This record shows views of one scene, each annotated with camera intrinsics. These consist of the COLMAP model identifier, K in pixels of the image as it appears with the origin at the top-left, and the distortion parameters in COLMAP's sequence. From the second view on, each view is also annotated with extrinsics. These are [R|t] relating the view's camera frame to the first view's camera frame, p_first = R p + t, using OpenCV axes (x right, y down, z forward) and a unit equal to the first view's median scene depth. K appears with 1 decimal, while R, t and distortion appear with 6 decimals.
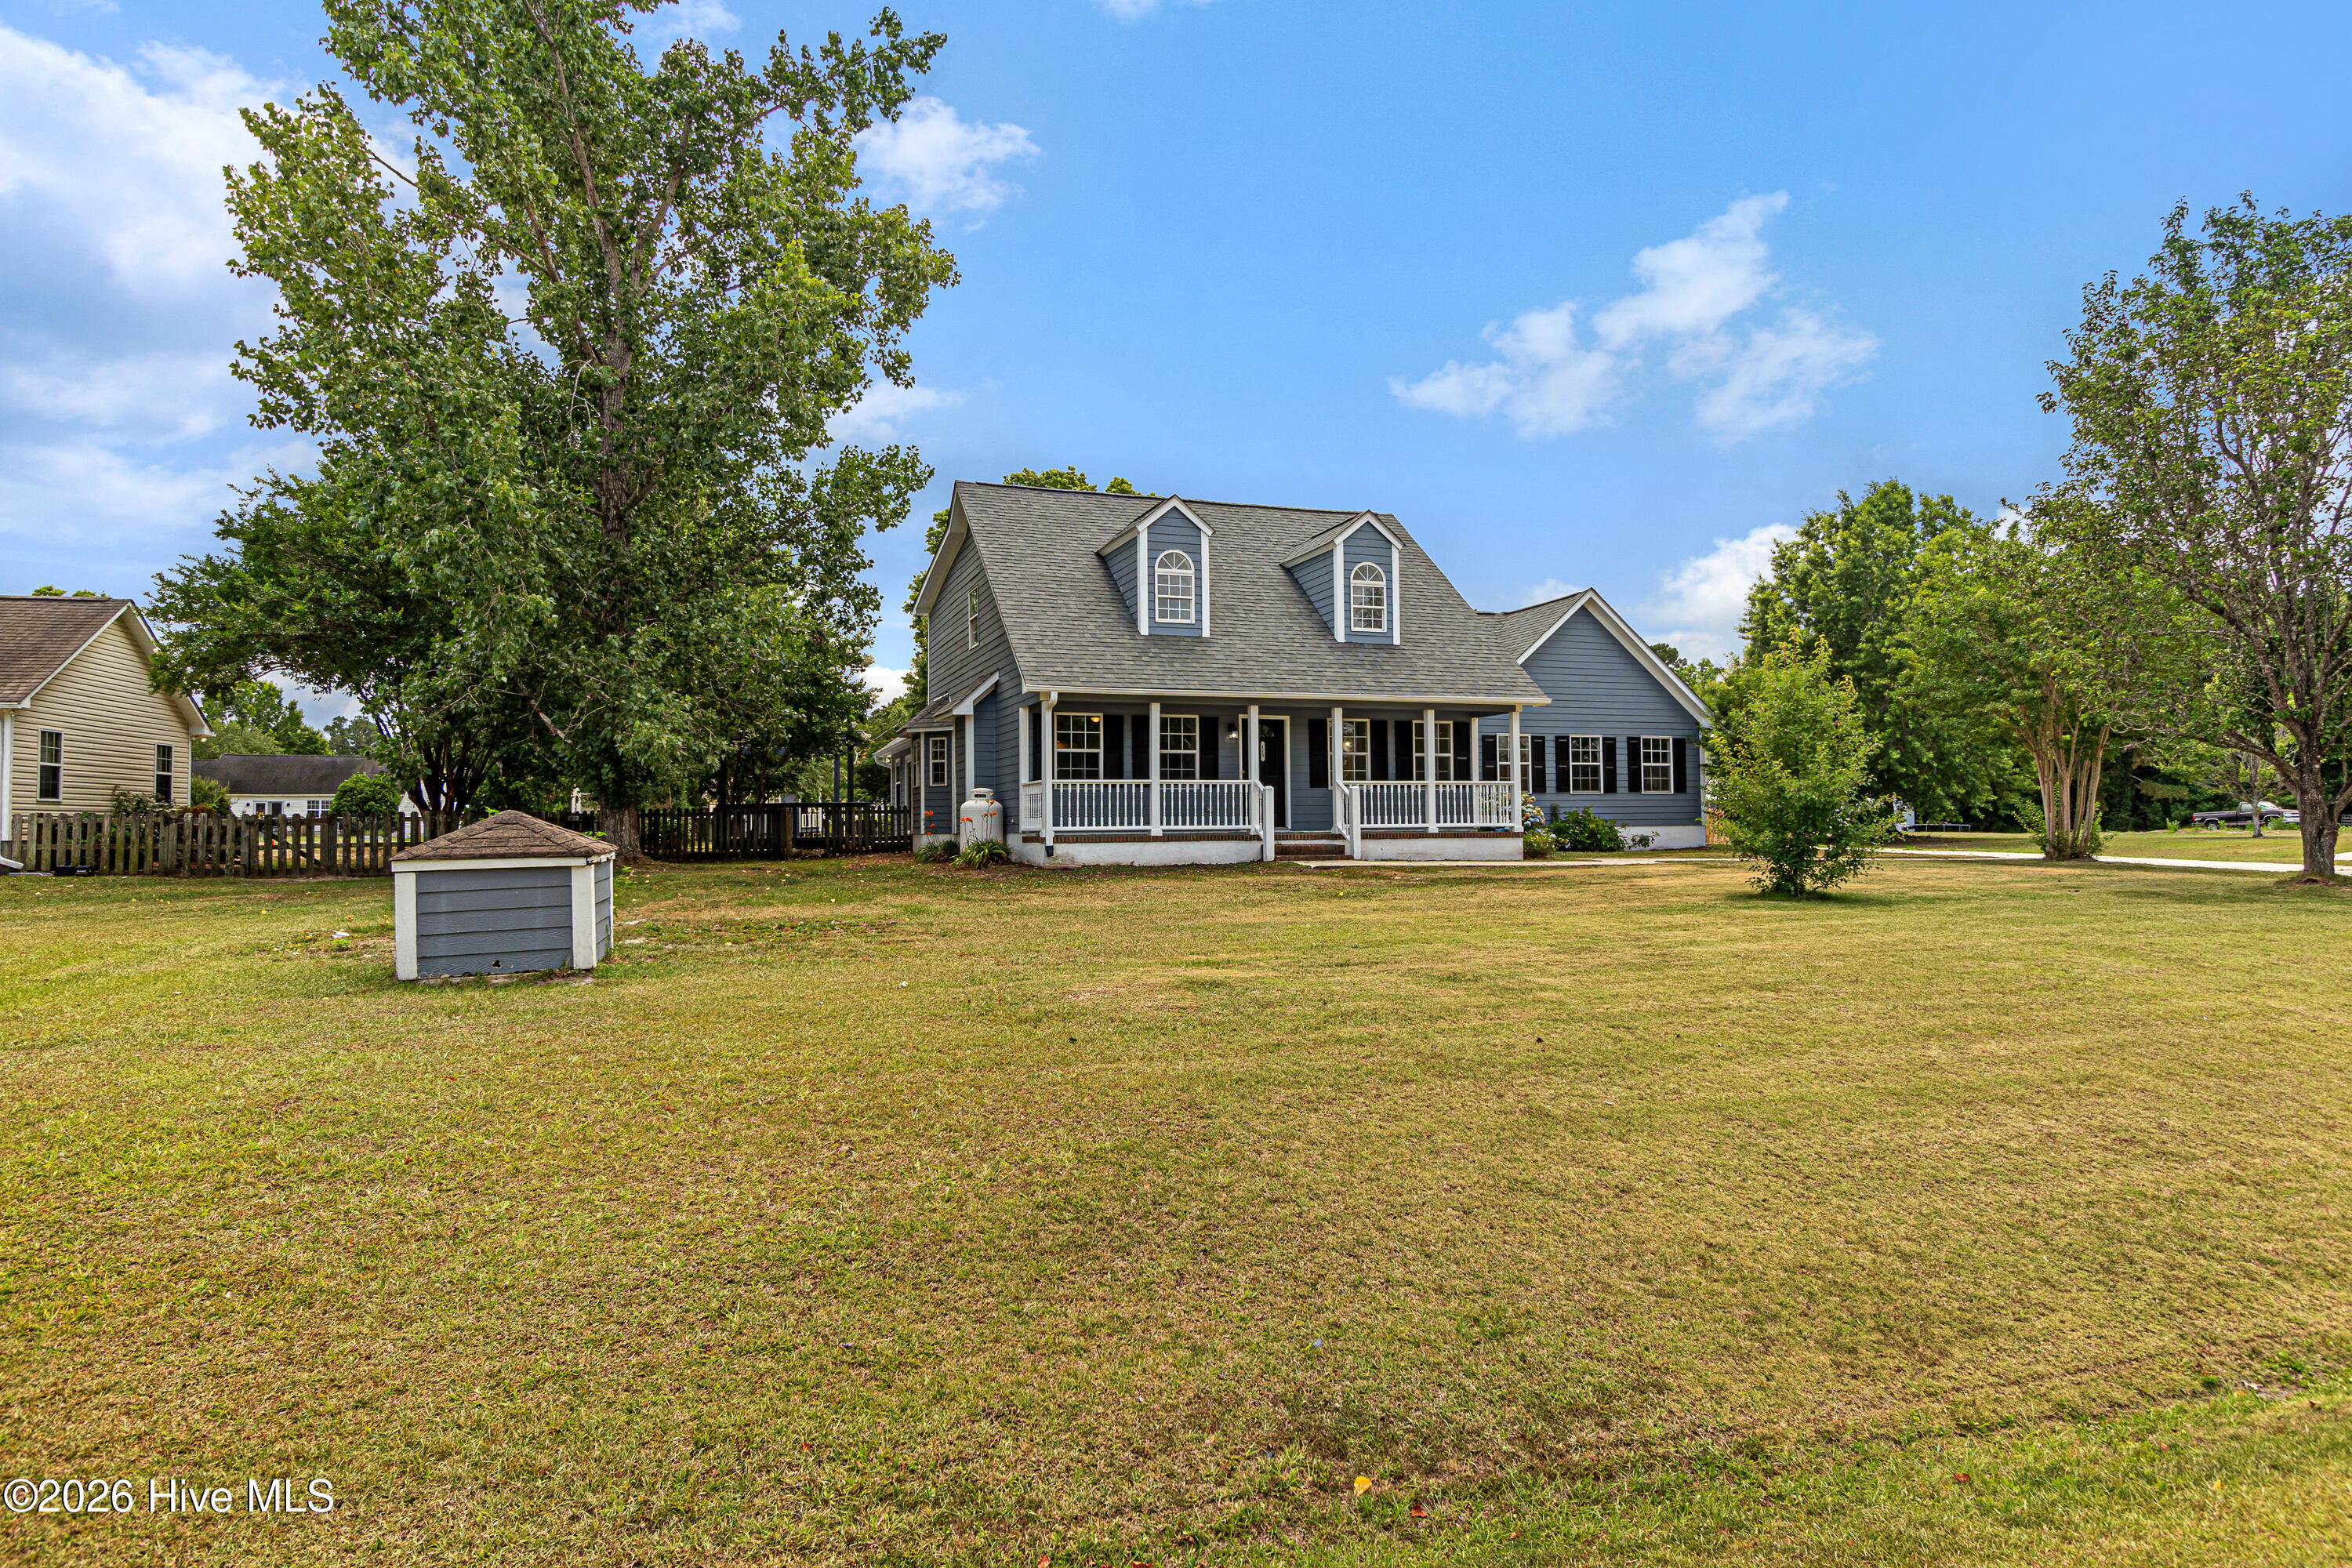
lens RADIAL K [[1410.2, 0, 1191.4], [0, 1410.2, 791.3], [0, 0, 1]] dist [-0.003951, 0.001669]
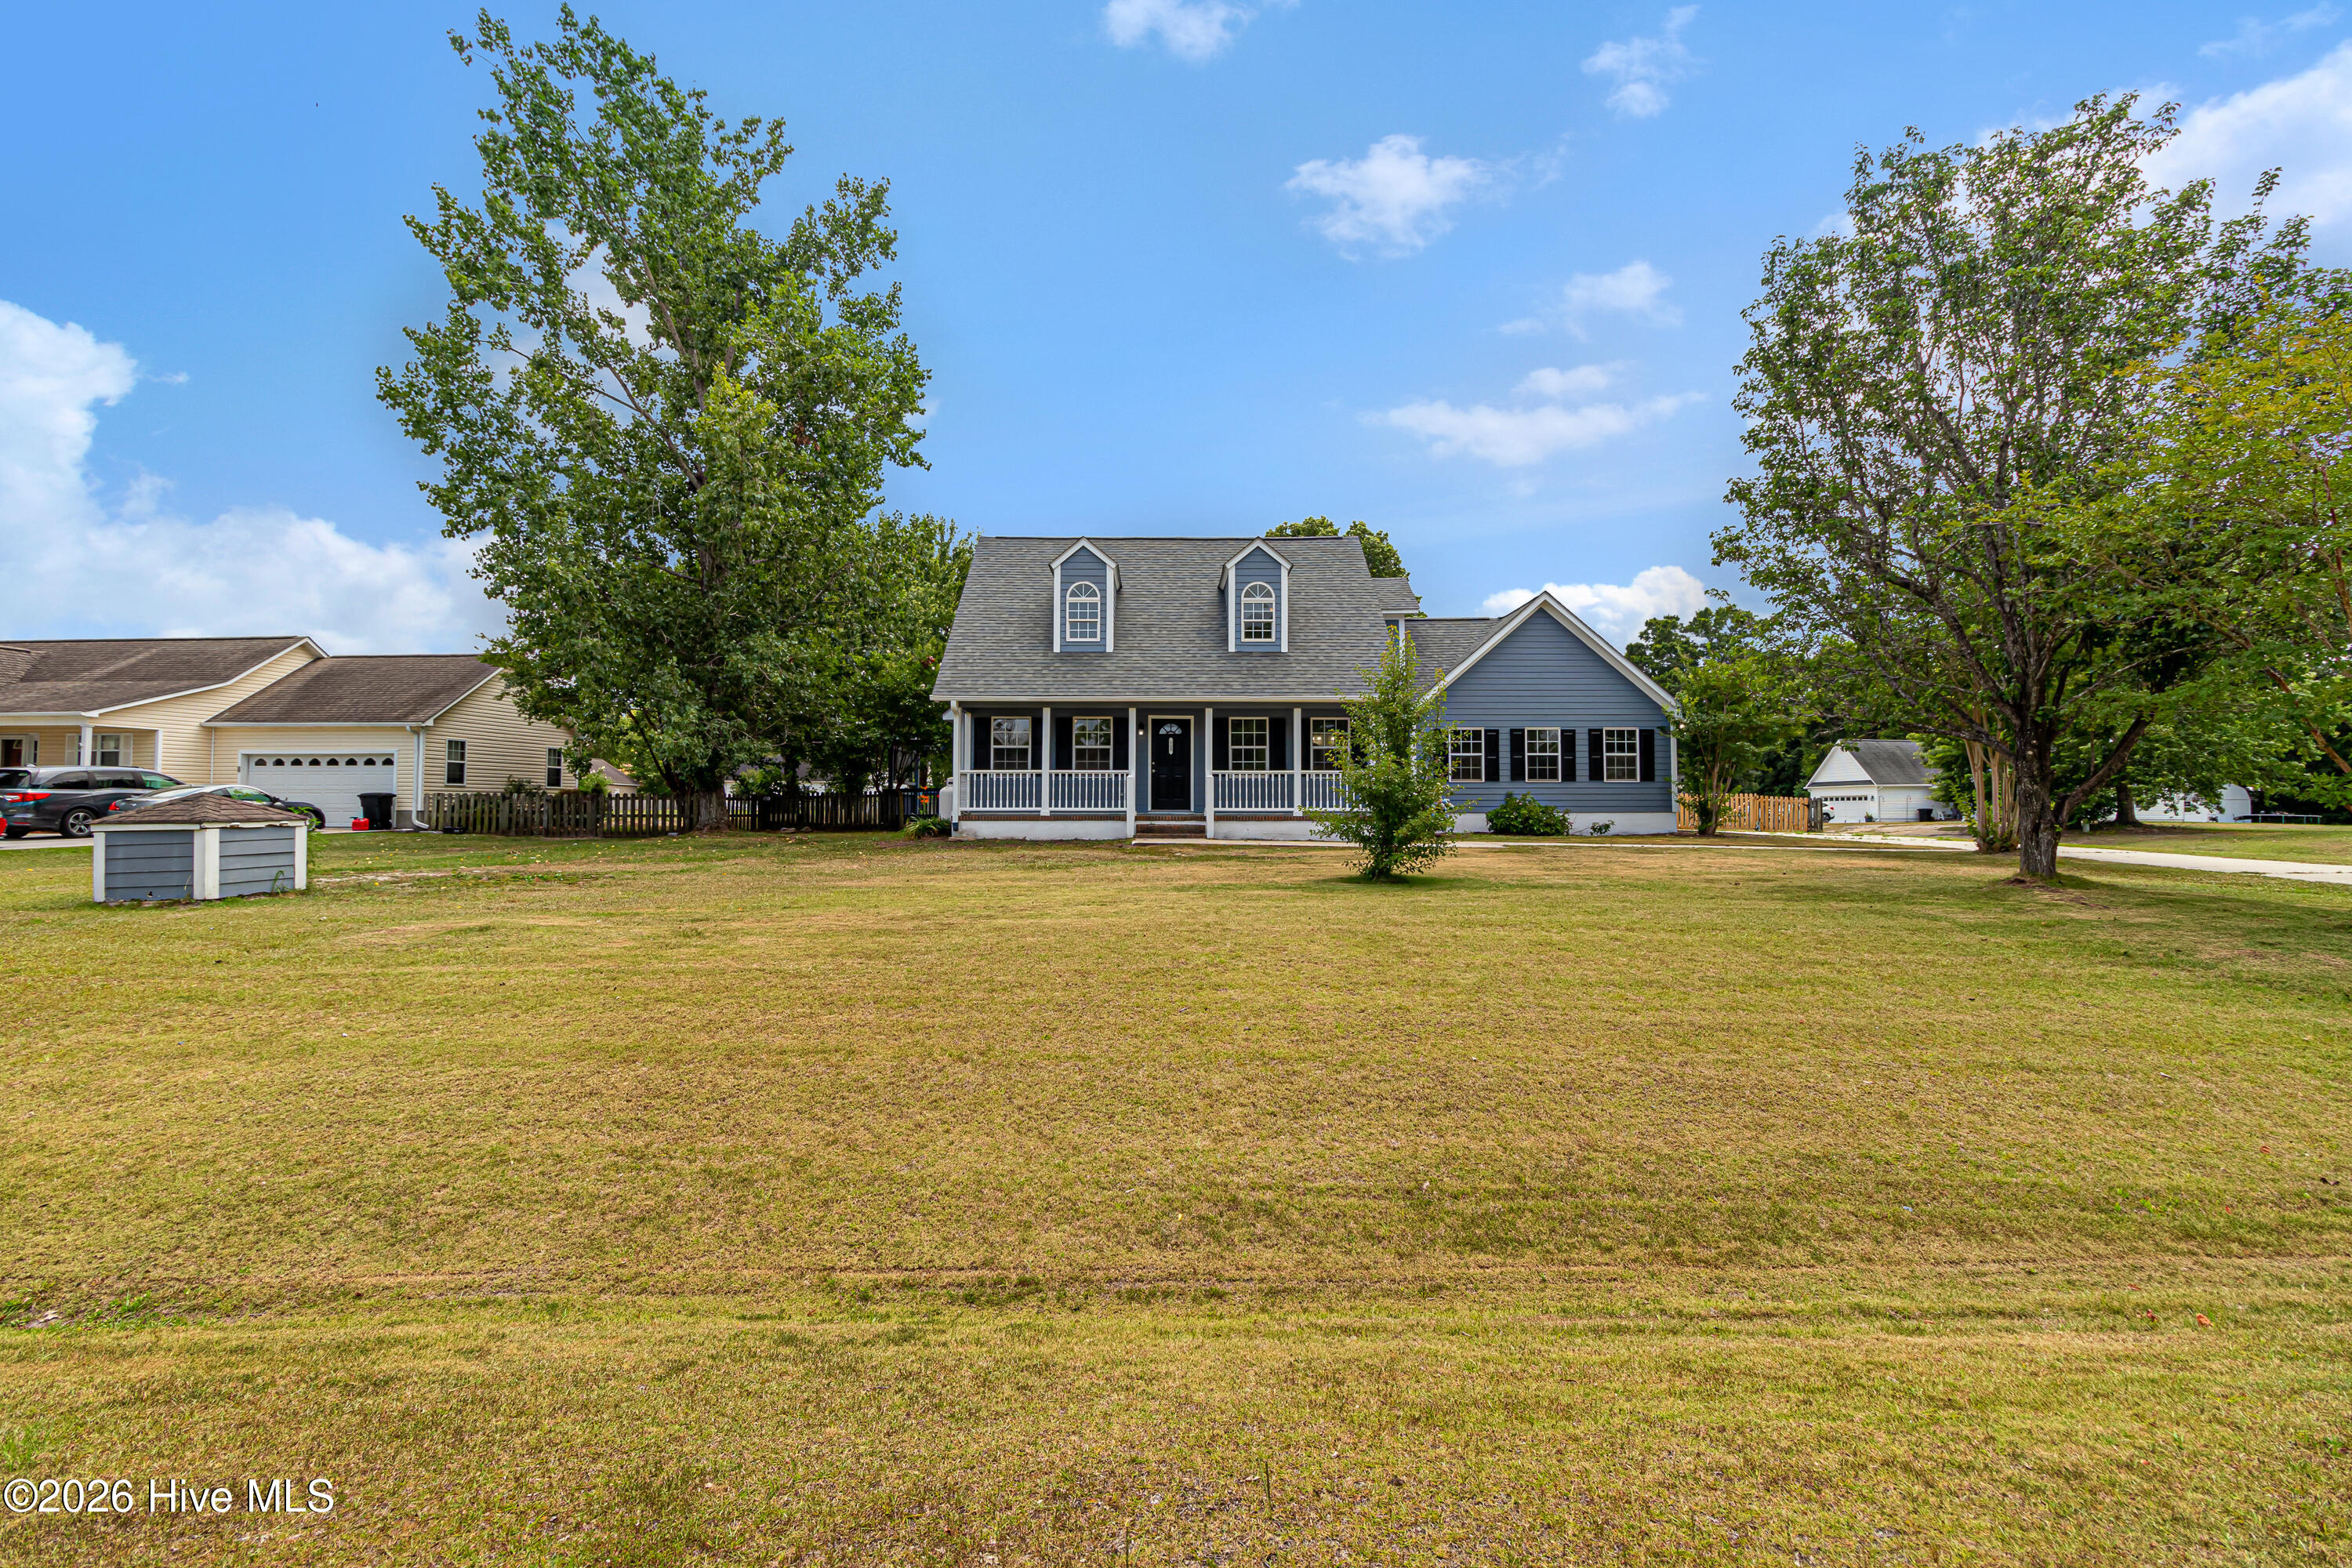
lens RADIAL K [[1124.6, 0, 1171.9], [0, 1124.6, 789.6], [0, 0, 1]] dist [0.009353, -0.000669]
pose [[0.932931, 0.003644, -0.360037, 0.408676], [-0.000762, 0.999967, 0.008145, 0.000704], [0.360055, -0.007325, 0.932902, 0.117371]]
